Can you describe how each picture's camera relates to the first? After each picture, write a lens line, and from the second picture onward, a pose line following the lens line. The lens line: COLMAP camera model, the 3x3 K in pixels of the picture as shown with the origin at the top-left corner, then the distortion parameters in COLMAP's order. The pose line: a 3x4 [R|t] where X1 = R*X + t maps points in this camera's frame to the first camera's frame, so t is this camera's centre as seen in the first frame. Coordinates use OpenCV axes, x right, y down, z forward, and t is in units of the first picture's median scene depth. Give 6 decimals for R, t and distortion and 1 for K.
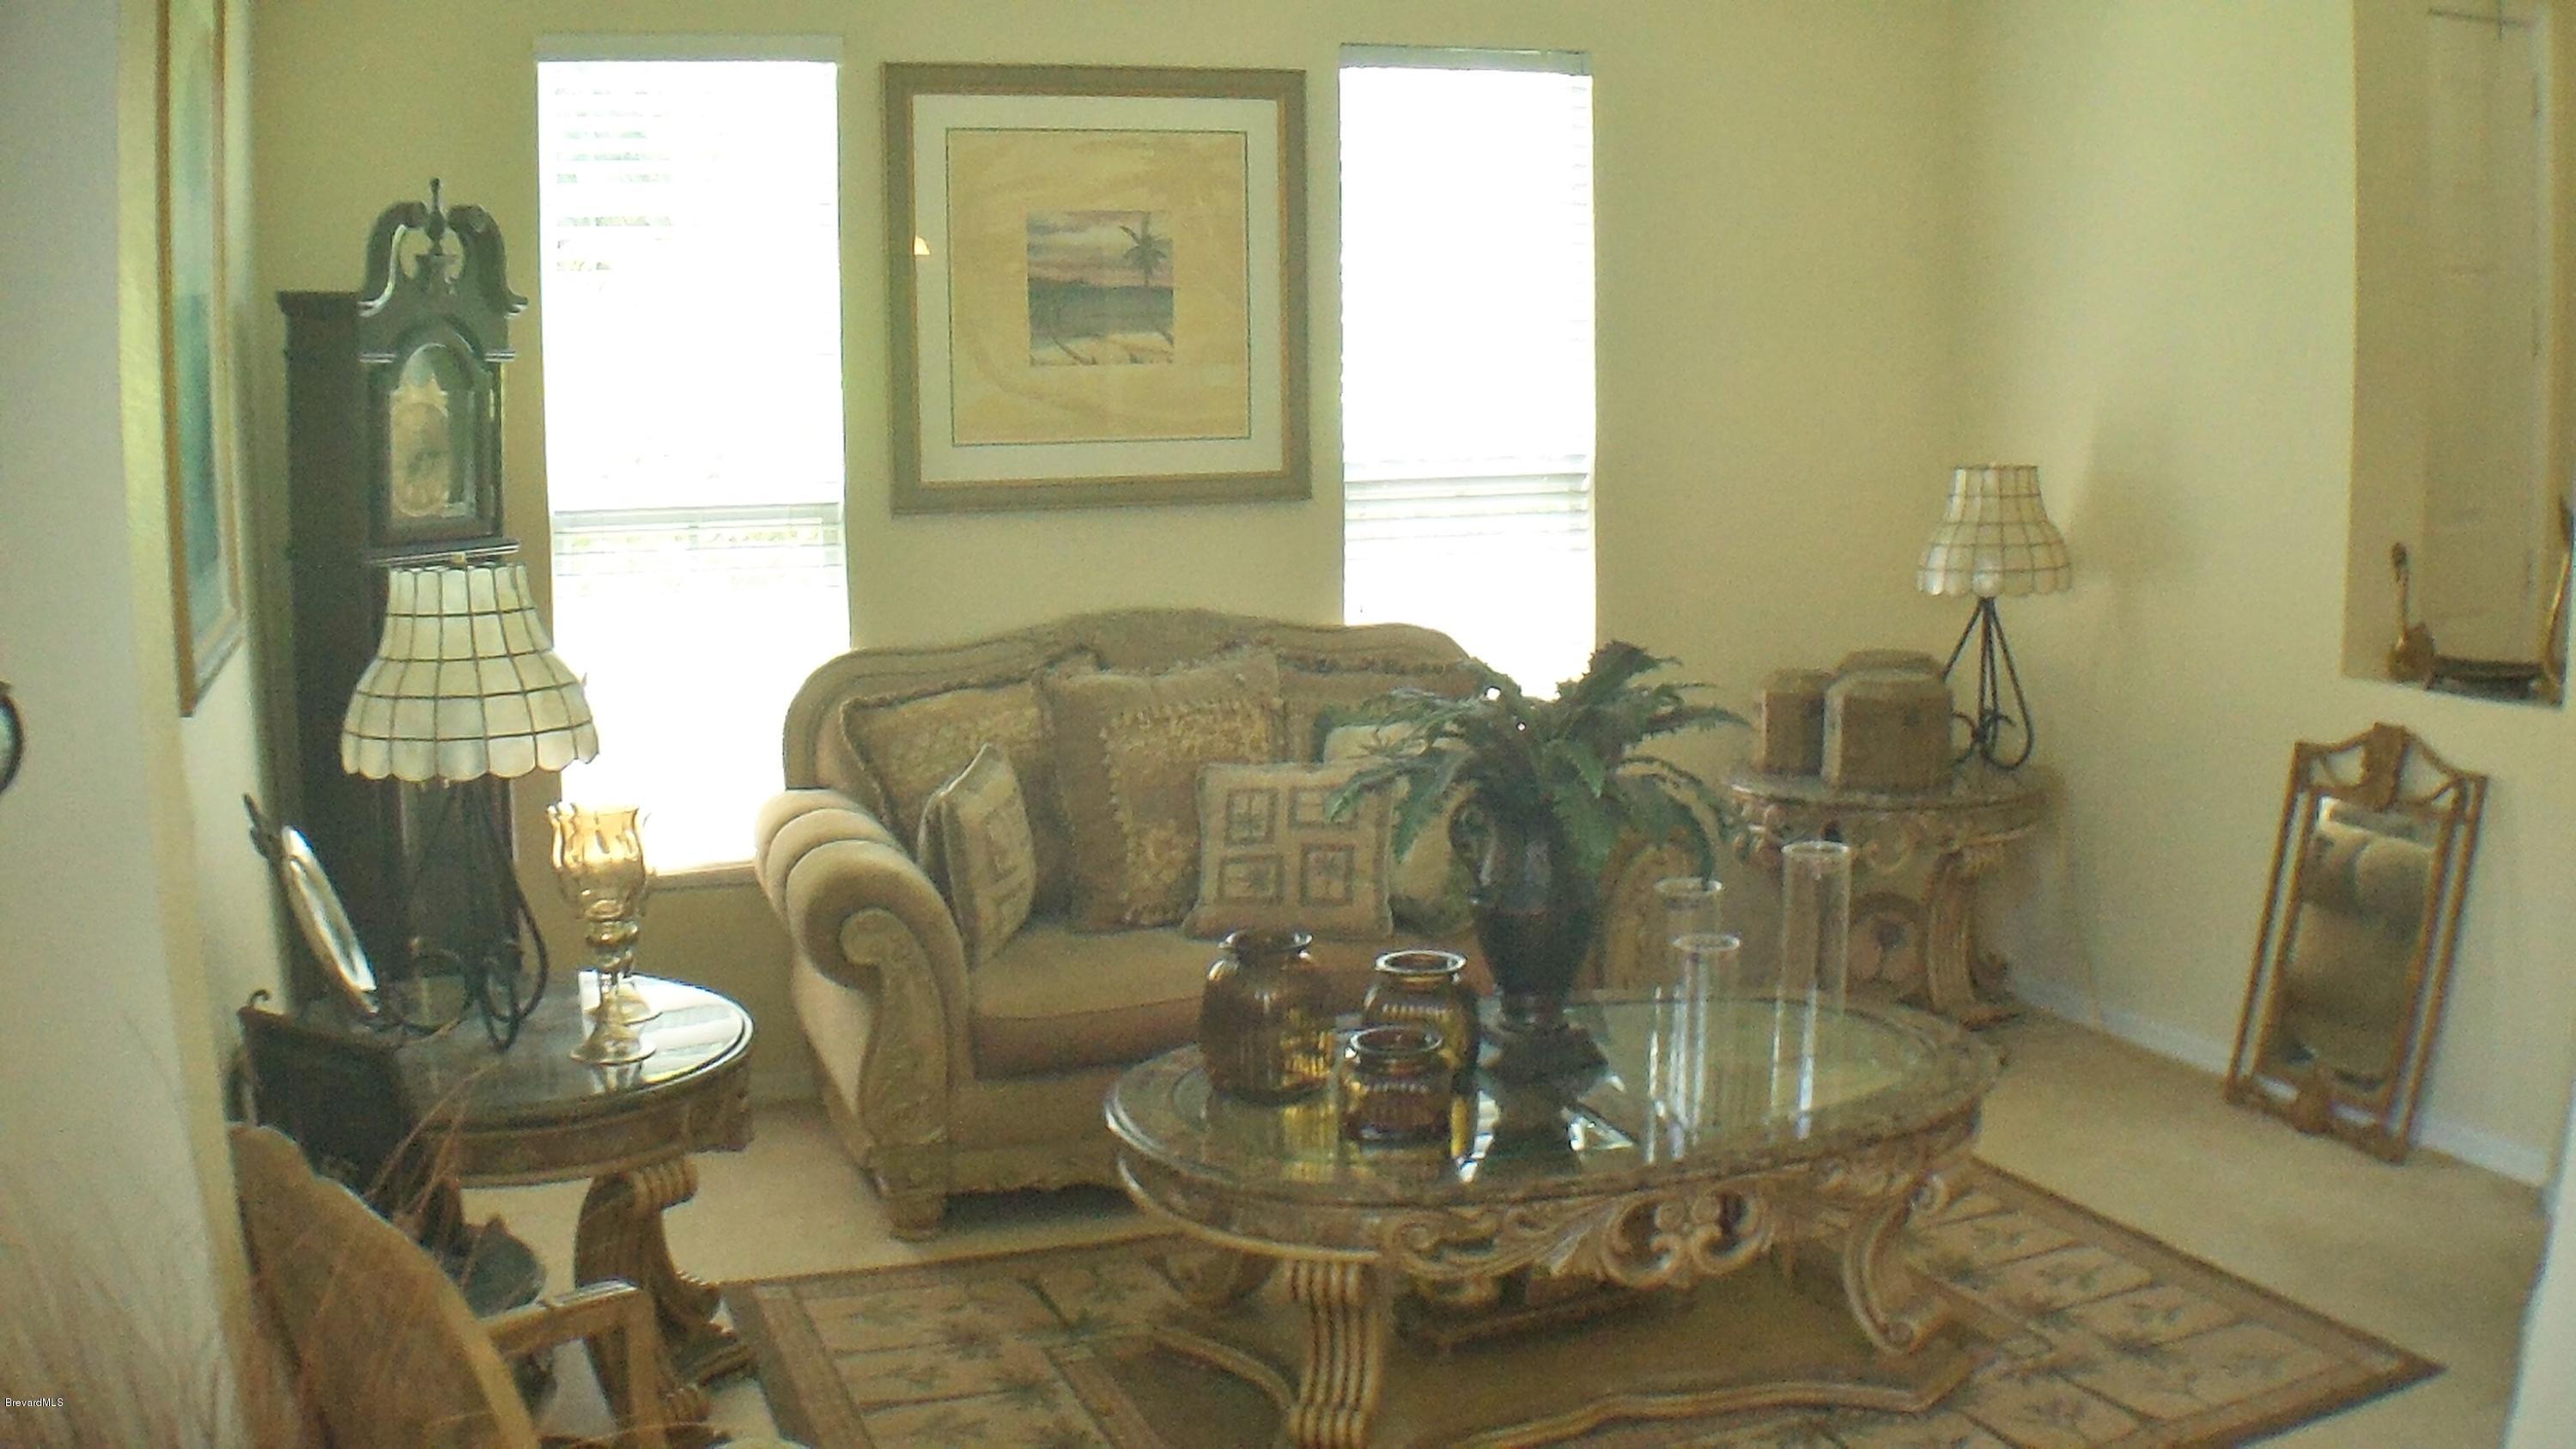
lens RADIAL K [[2438.1, 0, 1288.0], [0, 2438.1, 724.5], [0, 0, 1]] dist [-0.161643, -0.183128]
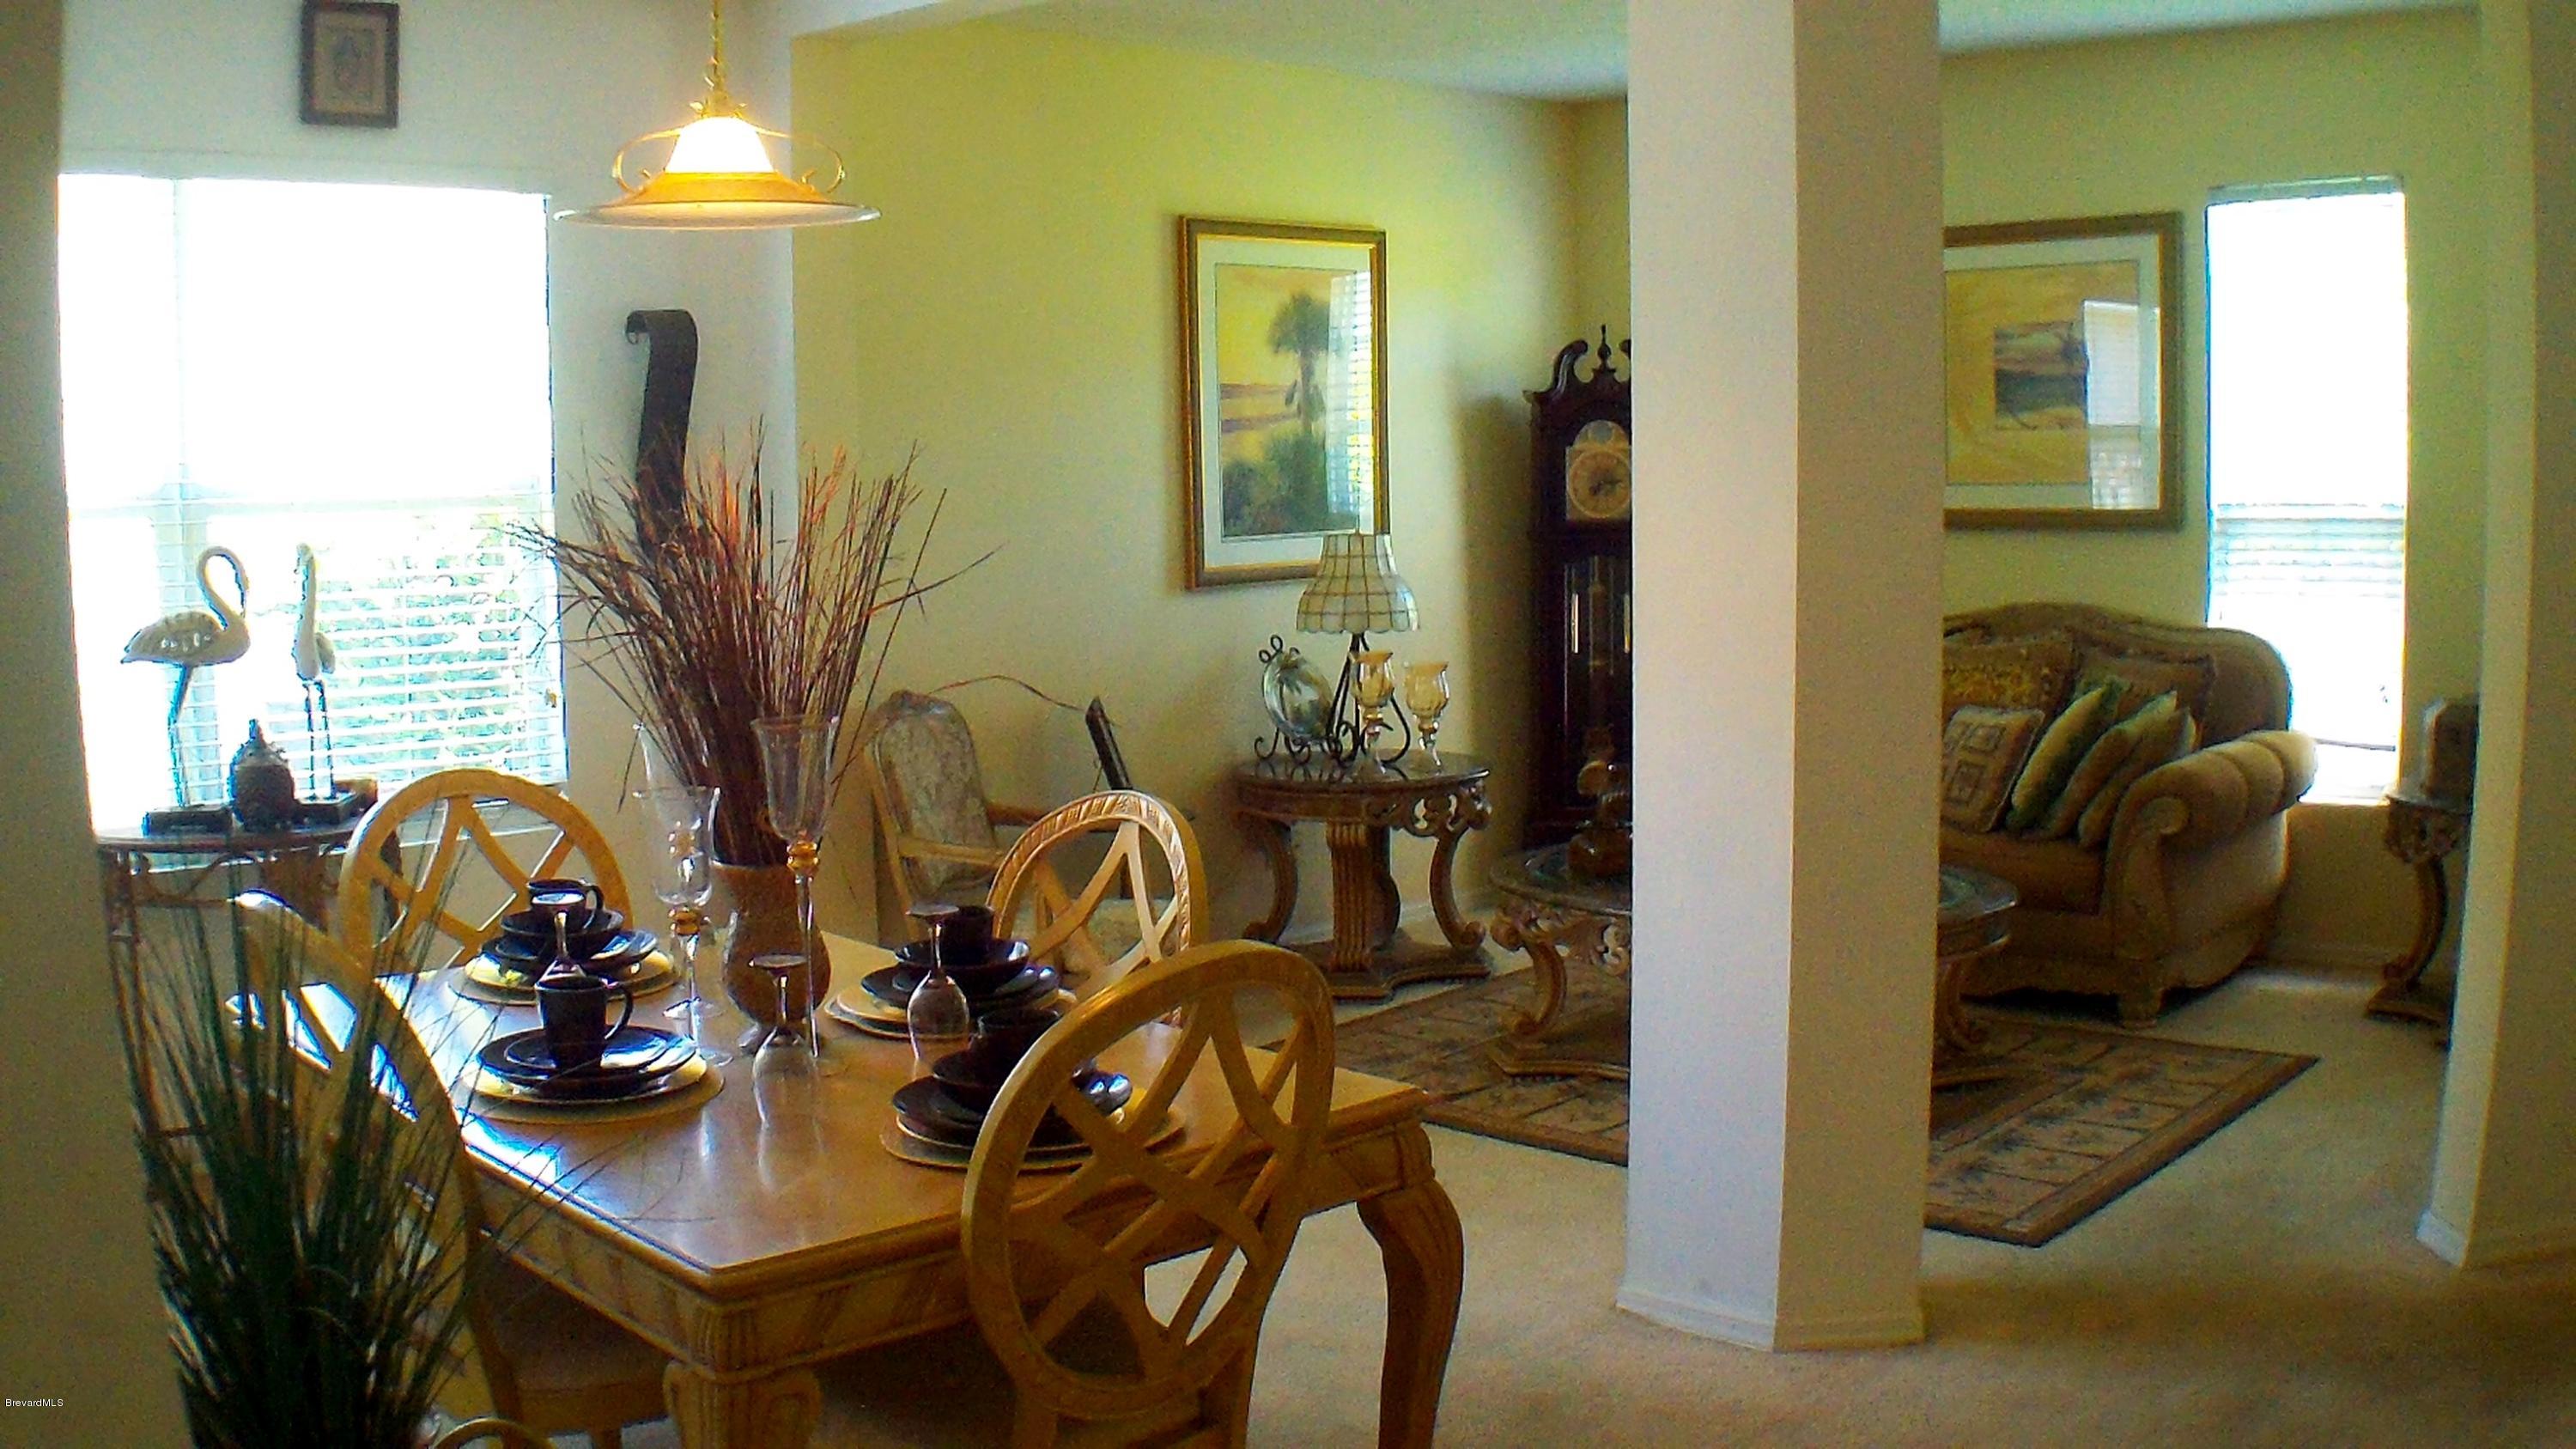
lens RADIAL K [[2438.1, 0, 1288.0], [0, 2438.1, 724.5], [0, 0, 1]] dist [-0.161643, -0.183128]
pose [[0.439136, 0.099089, -0.892939, 0.987631], [-0.101034, 0.993041, 0.060509, -0.017023], [0.892721, 0.063645, 0.446092, -0.005972]]
